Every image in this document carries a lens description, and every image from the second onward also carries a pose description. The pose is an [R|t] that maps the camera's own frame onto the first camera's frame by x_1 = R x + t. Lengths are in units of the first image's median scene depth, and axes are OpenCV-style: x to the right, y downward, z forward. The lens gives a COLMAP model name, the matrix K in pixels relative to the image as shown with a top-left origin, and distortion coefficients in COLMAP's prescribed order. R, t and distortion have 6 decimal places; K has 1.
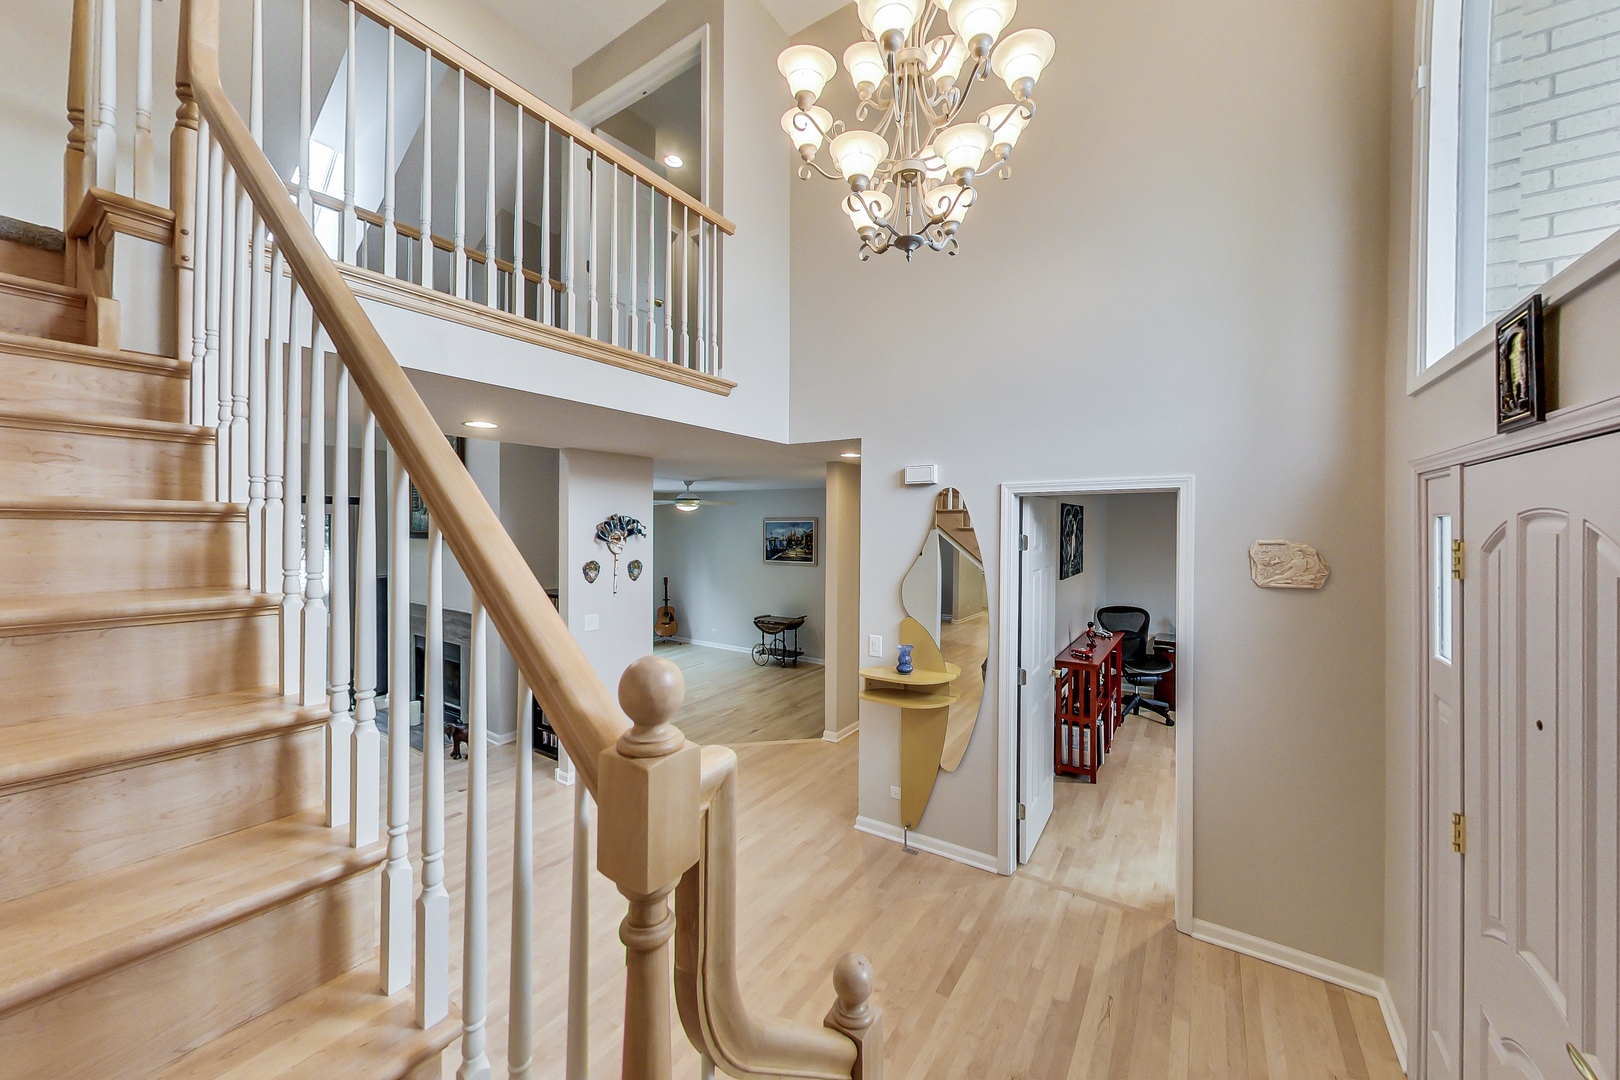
lens RADIAL K [[590.9, 0, 816.1], [0, 590.9, 531.7], [0, 0, 1]] dist [0.000701, 0.000061]
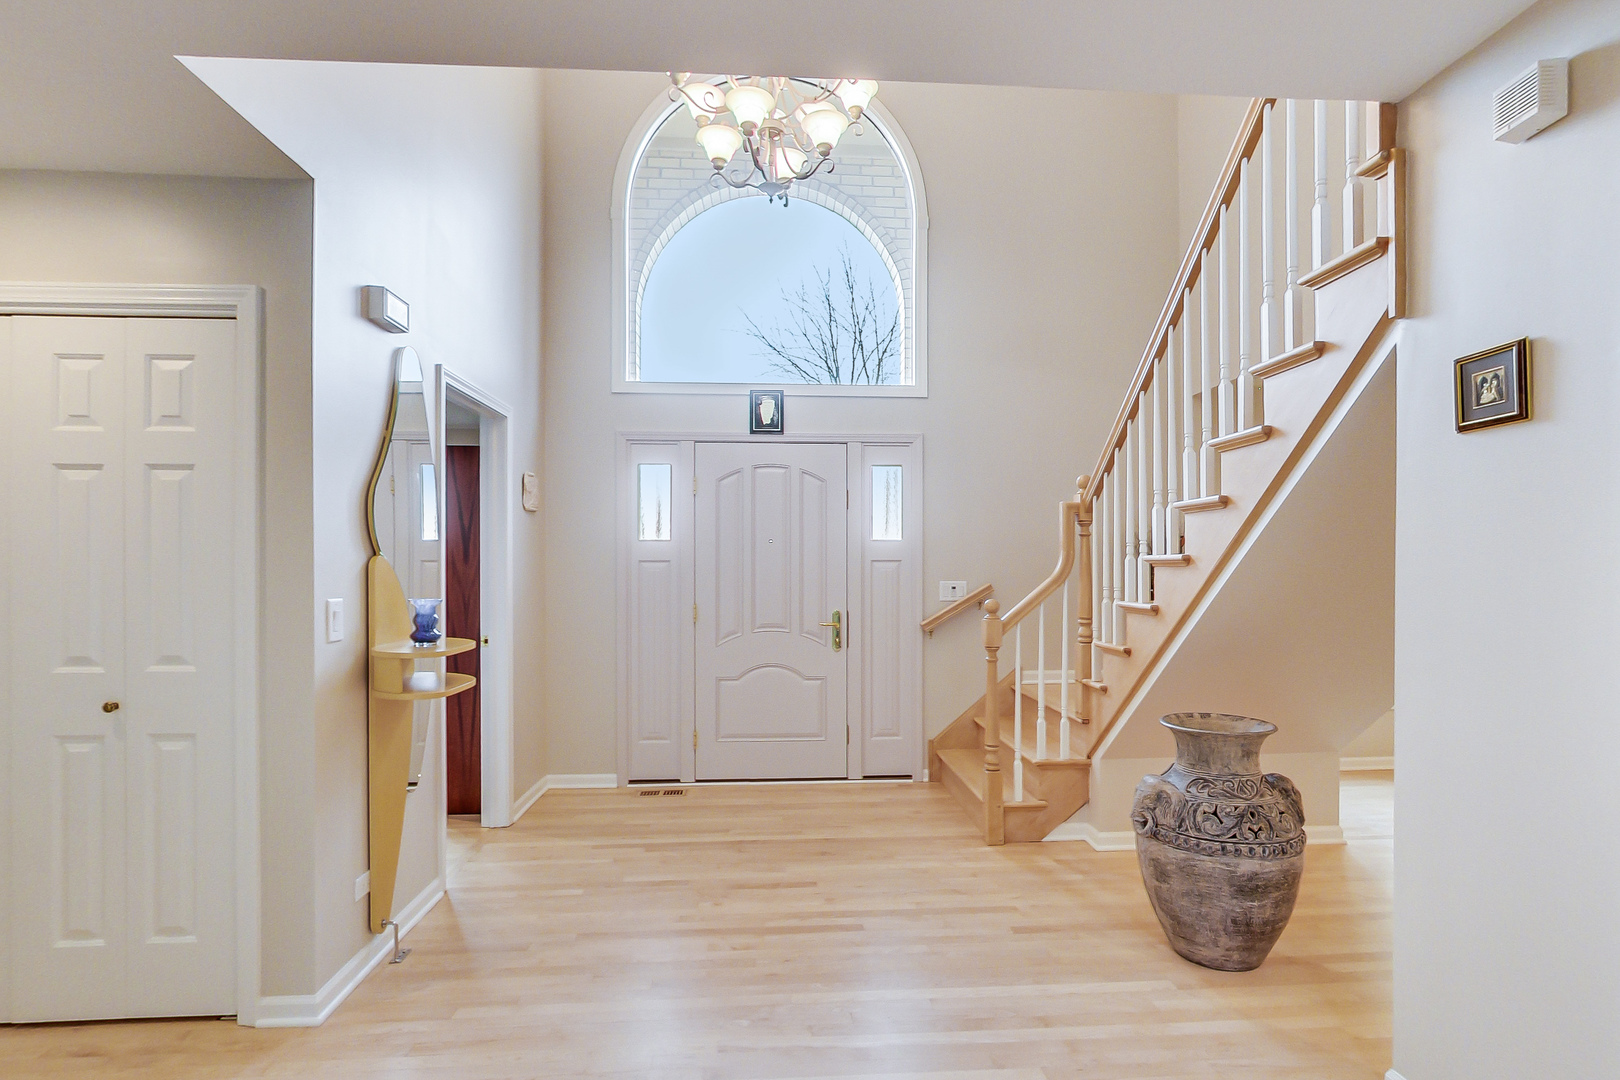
lens RADIAL K [[820.5, 0, 817.6], [0, 820.5, 561.1], [0, 0, 1]] dist [-0.001729, 0.000112]
pose [[-0.607536, -0.000387, 0.794292, -0.967775], [0.001626, 0.999997, 0.001730, 0.202050], [-0.794291, 0.002342, -0.607533, 1.543934]]
